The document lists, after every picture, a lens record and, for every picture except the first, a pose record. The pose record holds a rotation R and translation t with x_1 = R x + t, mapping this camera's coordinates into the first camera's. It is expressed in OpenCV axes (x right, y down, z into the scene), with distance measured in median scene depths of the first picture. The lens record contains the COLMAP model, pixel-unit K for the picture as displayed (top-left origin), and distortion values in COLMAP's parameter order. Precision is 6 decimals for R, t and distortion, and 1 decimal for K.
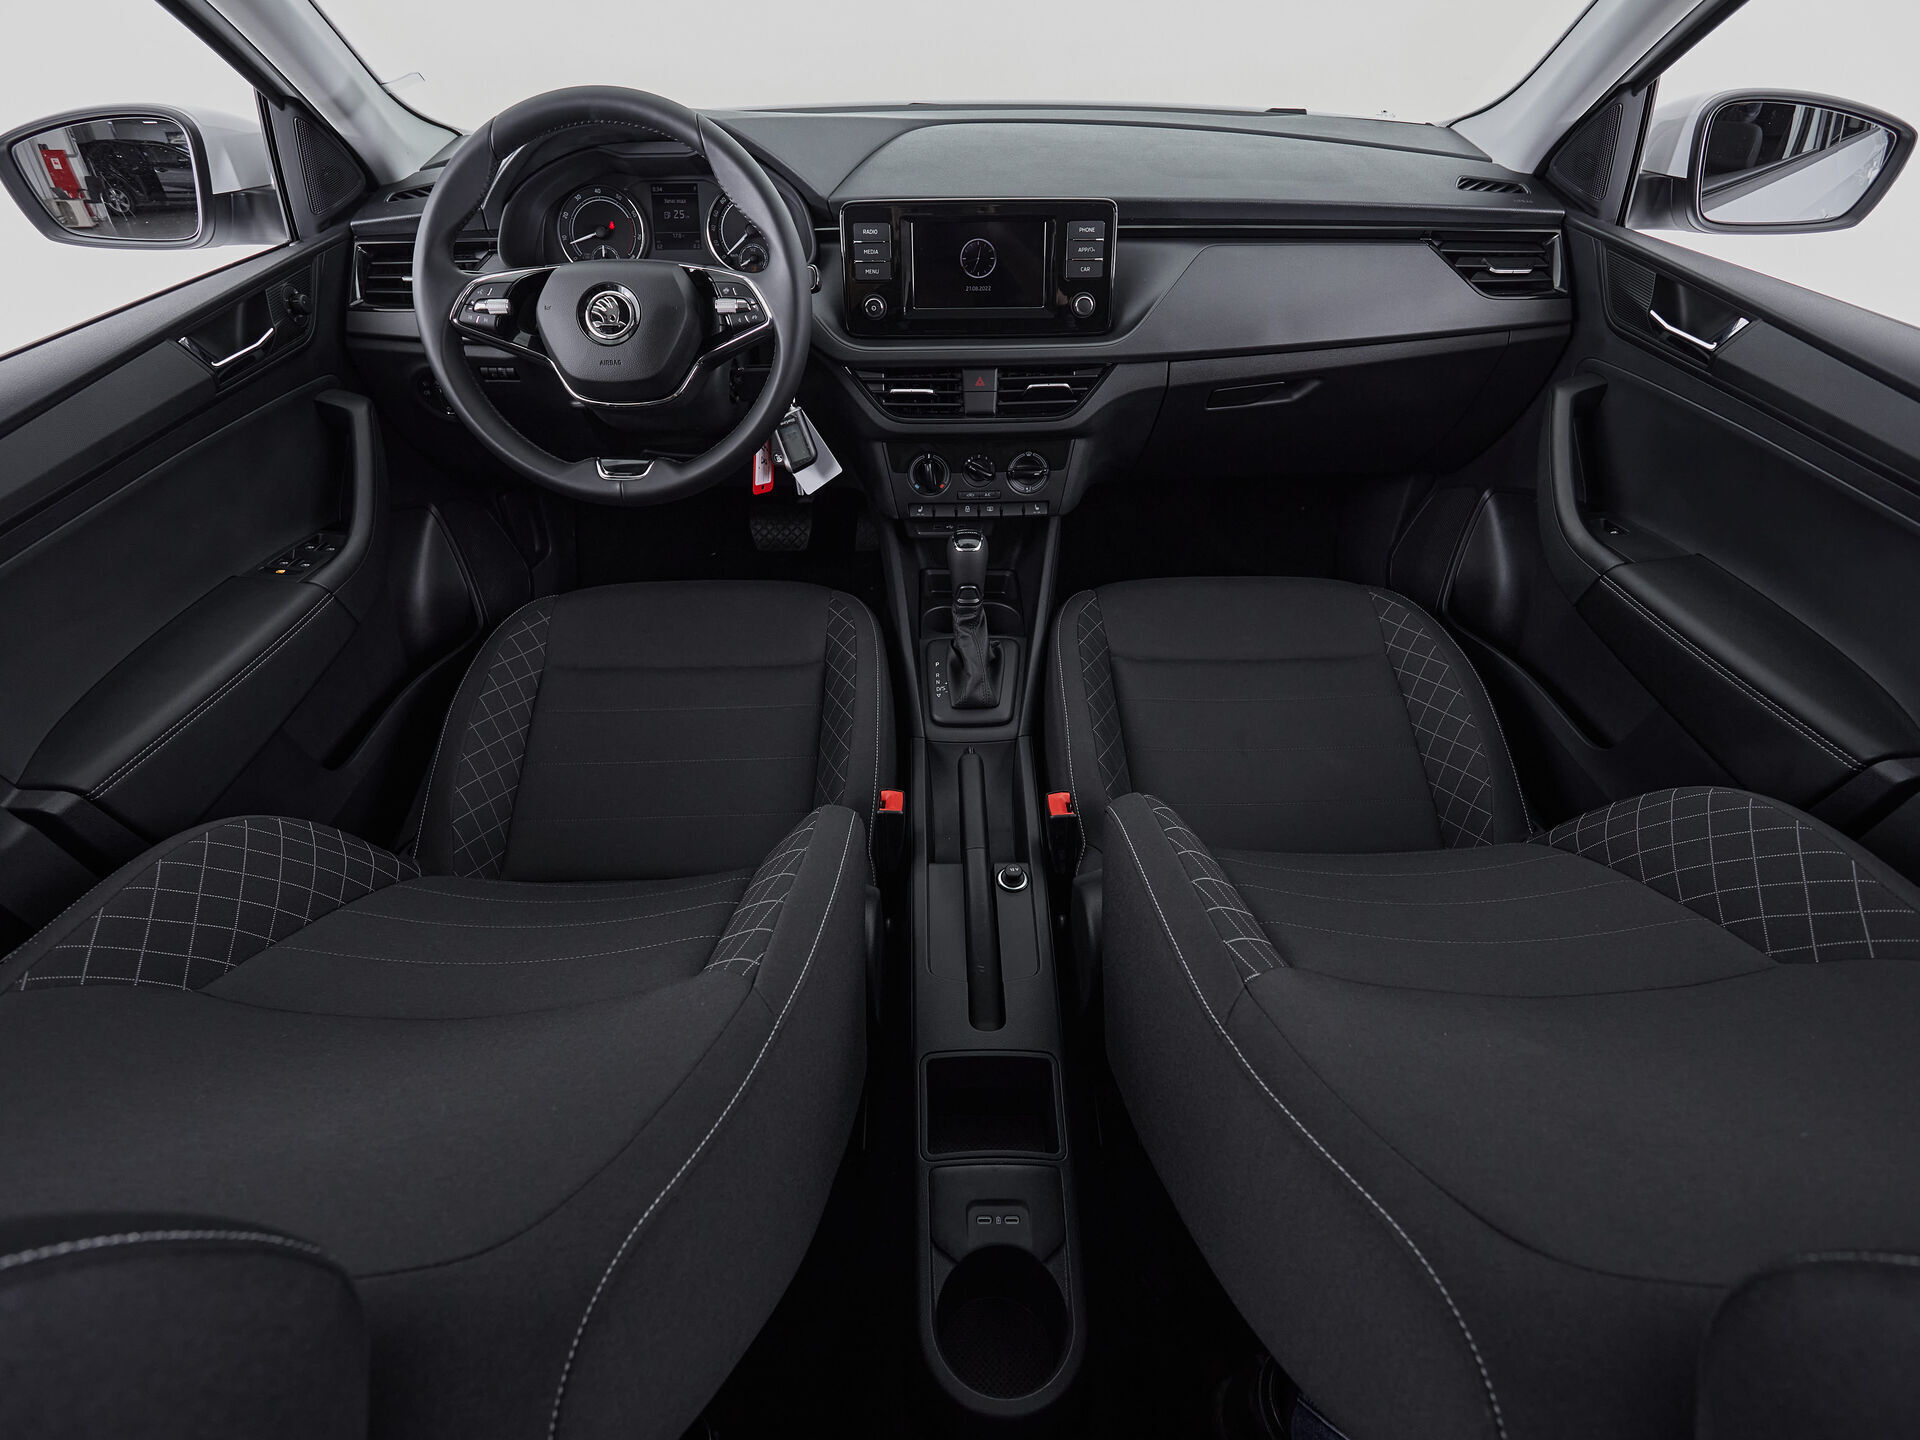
lens RADIAL K [[1029.7, 0, 960.0], [0, 1029.7, 720.0], [0, 0, 1]] dist [-0.001753, 0.000433]
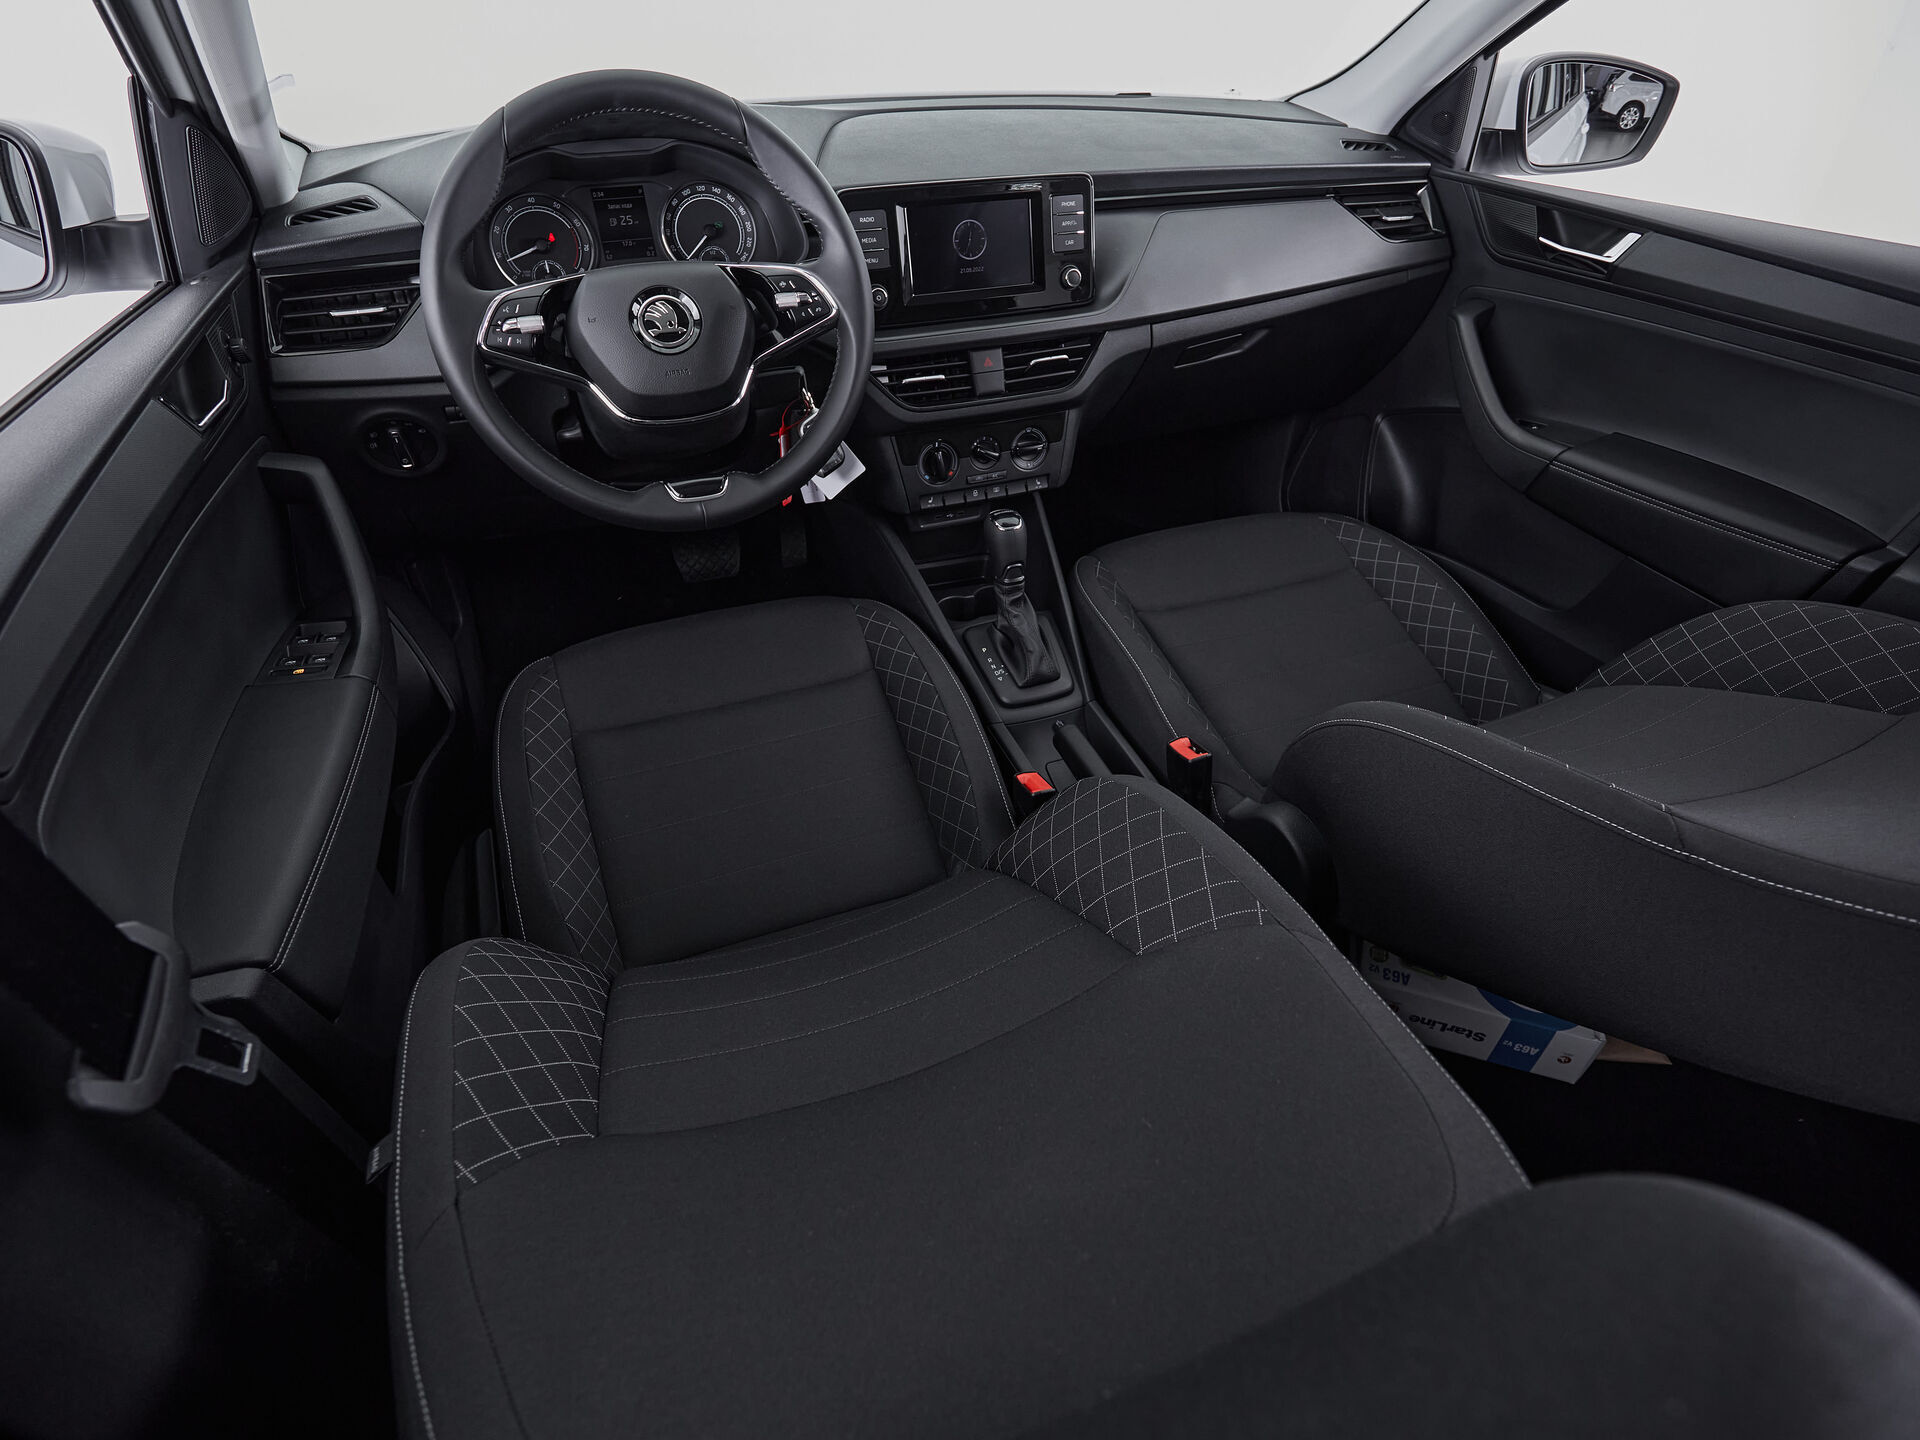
lens RADIAL K [[1017.2, 0, 960.0], [0, 1017.2, 720.0], [0, 0, 1]] dist [-0.003428, -0.000162]
pose [[0.939251, -0.203628, 0.276304, -0.352241], [0.207501, 0.978112, 0.015475, -0.008806], [-0.273408, 0.042798, 0.960946, 0.071862]]
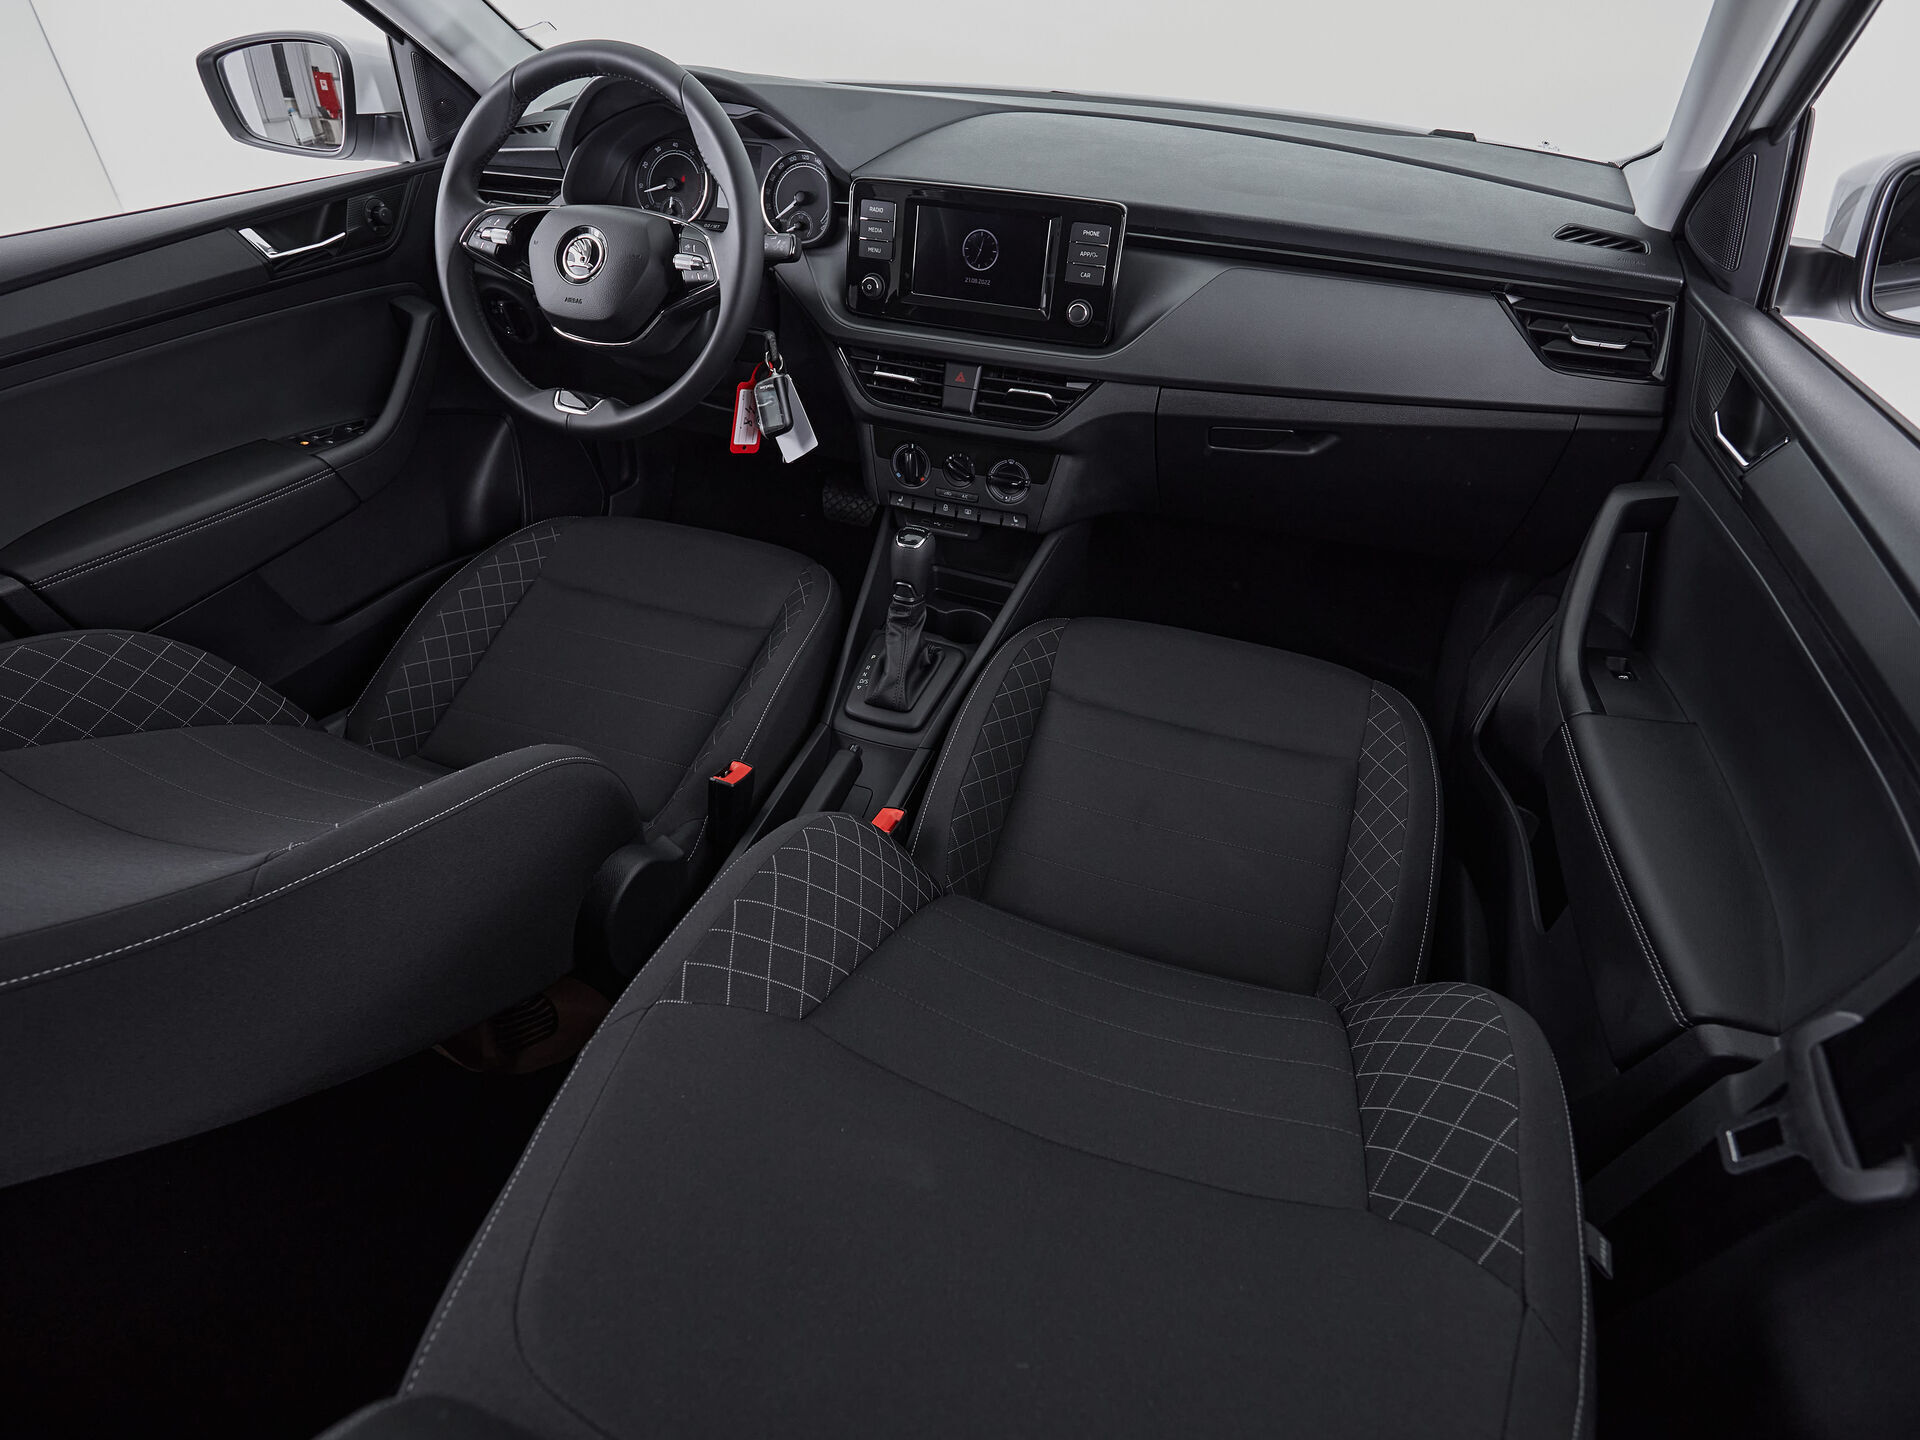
lens RADIAL K [[1062.3, 0, 960.0], [0, 1062.3, 720.0], [0, 0, 1]] dist [-0.001581, -0.000009]
pose [[0.934937, 0.236844, -0.264194, 0.357166], [-0.239294, 0.970666, 0.023360, -0.042194], [0.261977, 0.041380, 0.964187, 0.060709]]
